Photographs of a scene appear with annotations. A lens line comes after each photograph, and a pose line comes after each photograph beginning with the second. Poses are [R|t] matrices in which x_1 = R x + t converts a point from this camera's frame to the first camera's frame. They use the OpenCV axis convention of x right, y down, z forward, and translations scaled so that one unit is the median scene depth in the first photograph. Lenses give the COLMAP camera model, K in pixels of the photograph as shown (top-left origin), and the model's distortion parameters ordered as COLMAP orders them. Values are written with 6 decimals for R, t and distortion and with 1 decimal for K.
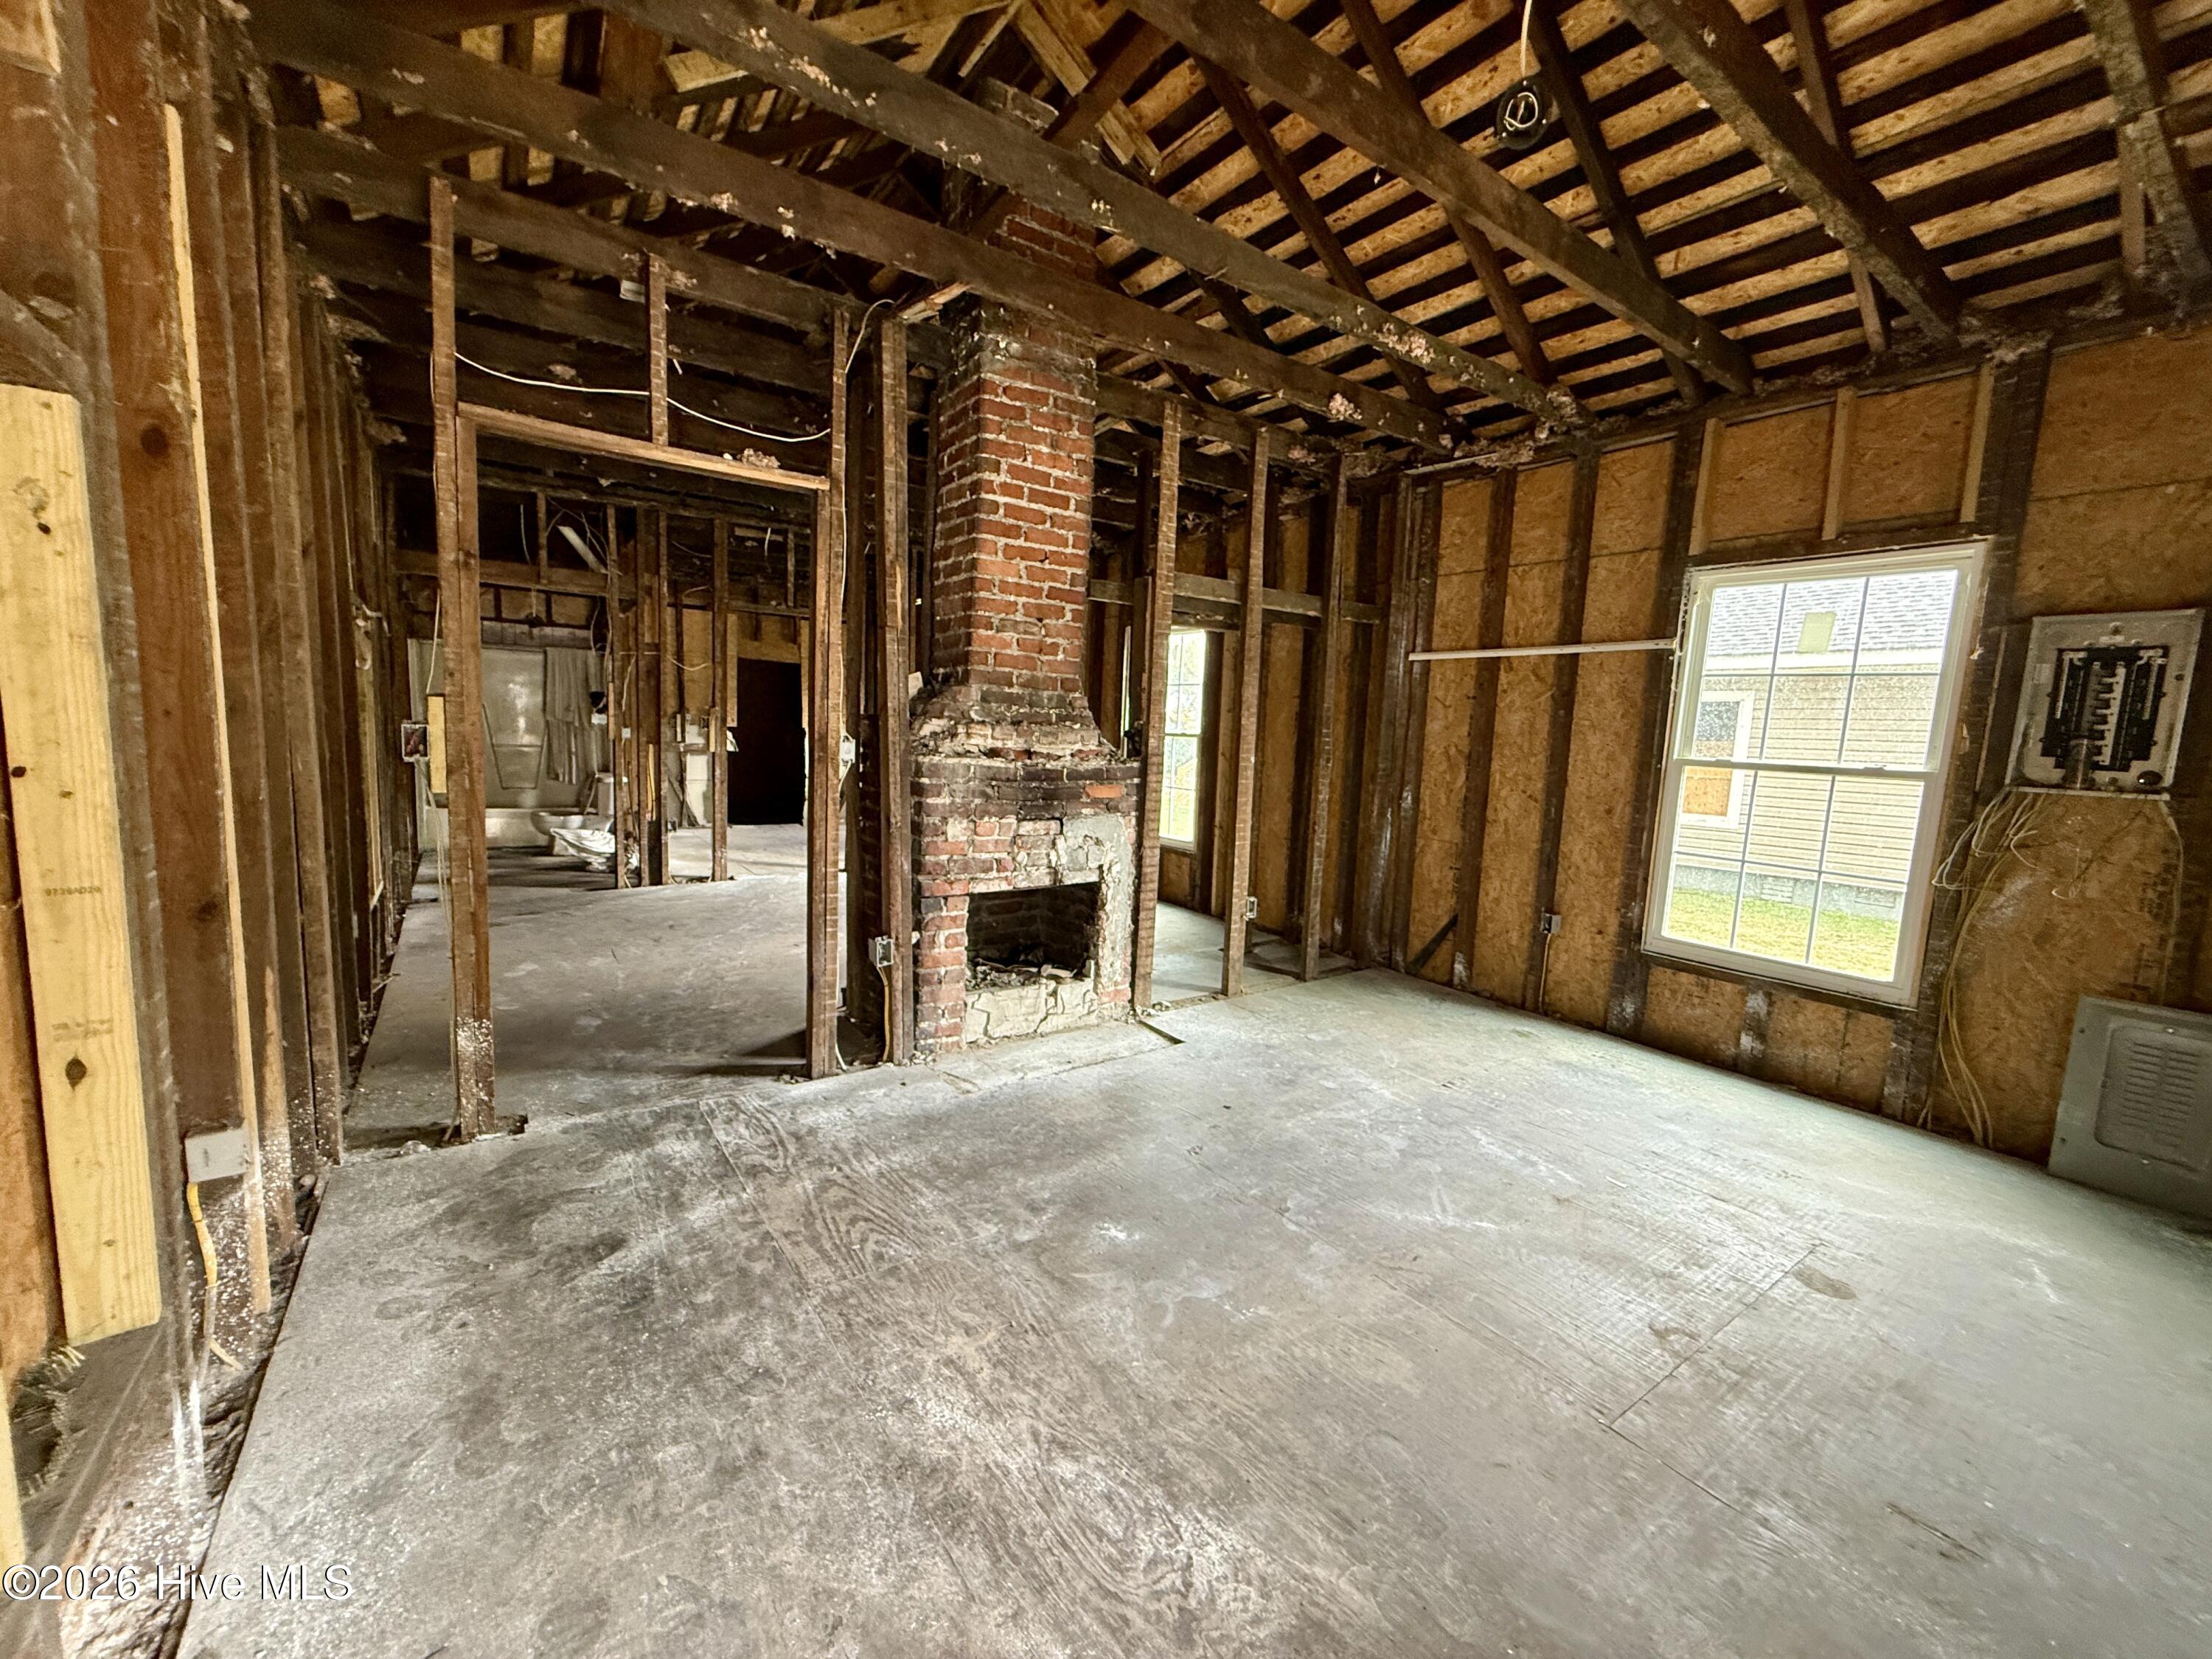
lens RADIAL K [[879.6, 0, 1102.1], [0, 879.6, 831.7], [0, 0, 1]] dist [0.003593, 0.000024]
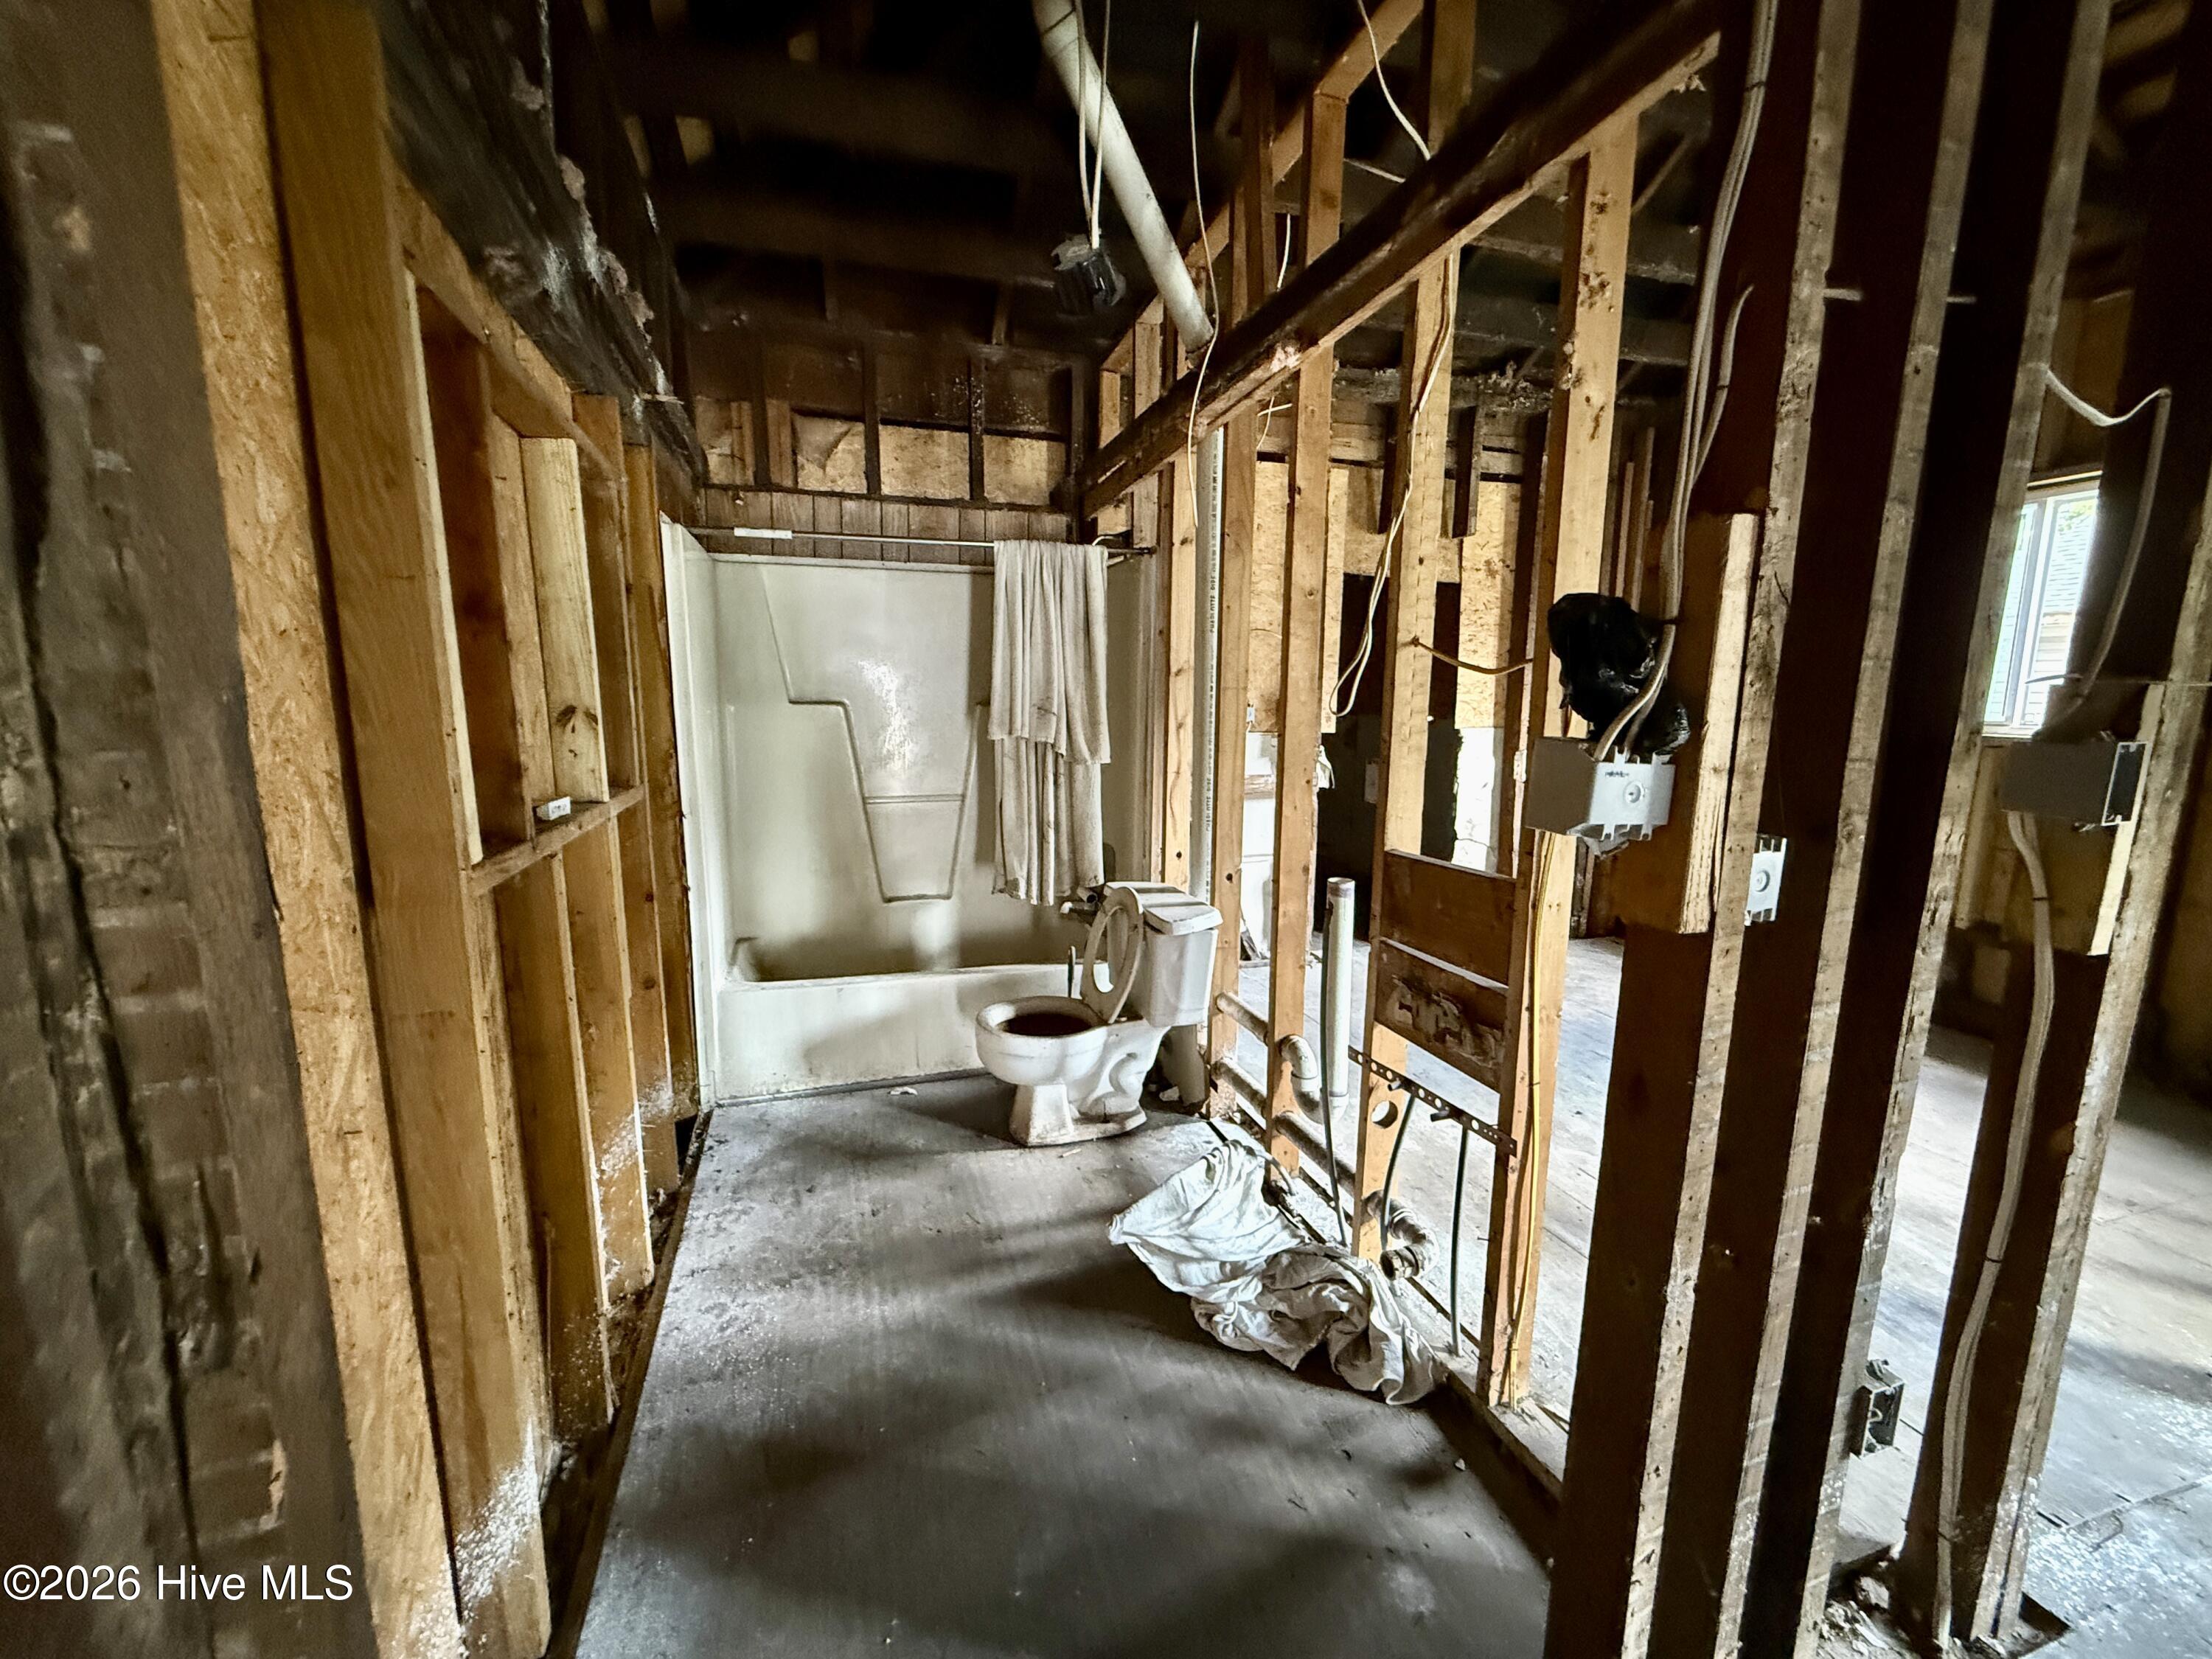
lens RADIAL K [[879.6, 0, 1095.5], [0, 879.6, 835.9], [0, 0, 1]] dist [0.003593, 0.000024]
pose [[0.947863, 0.009952, -0.318523, -0.364001], [0.000059, 0.999507, 0.031402, -0.075877], [0.318678, -0.029783, 0.947395, 0.511208]]
